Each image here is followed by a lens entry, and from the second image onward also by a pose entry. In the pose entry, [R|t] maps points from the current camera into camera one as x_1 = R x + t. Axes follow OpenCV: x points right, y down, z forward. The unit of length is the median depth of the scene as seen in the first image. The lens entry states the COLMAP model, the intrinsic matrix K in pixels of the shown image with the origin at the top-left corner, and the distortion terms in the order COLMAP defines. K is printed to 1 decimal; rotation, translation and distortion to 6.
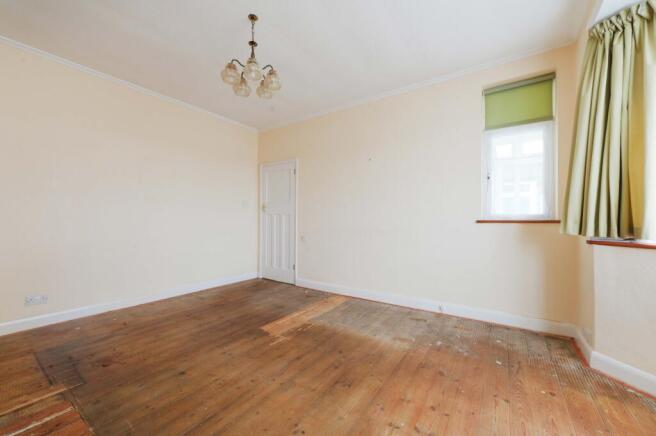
lens RADIAL K [[267.4, 0, 326.7], [0, 267.4, 214.3], [0, 0, 1]] dist [0.001895, -0.000023]
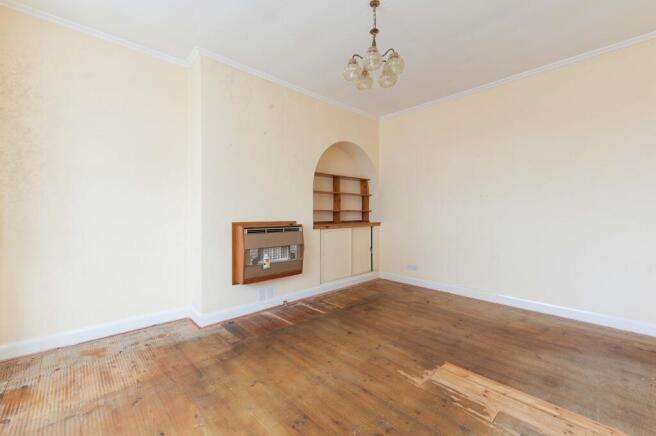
lens RADIAL K [[267.4, 0, 326.7], [0, 267.4, 214.3], [0, 0, 1]] dist [0.001895, -0.000023]
pose [[-0.217910, -0.002098, -0.975967, 0.628218], [0.017636, 0.999826, -0.006087, 0.009325], [0.975809, -0.018539, -0.217835, 0.953987]]
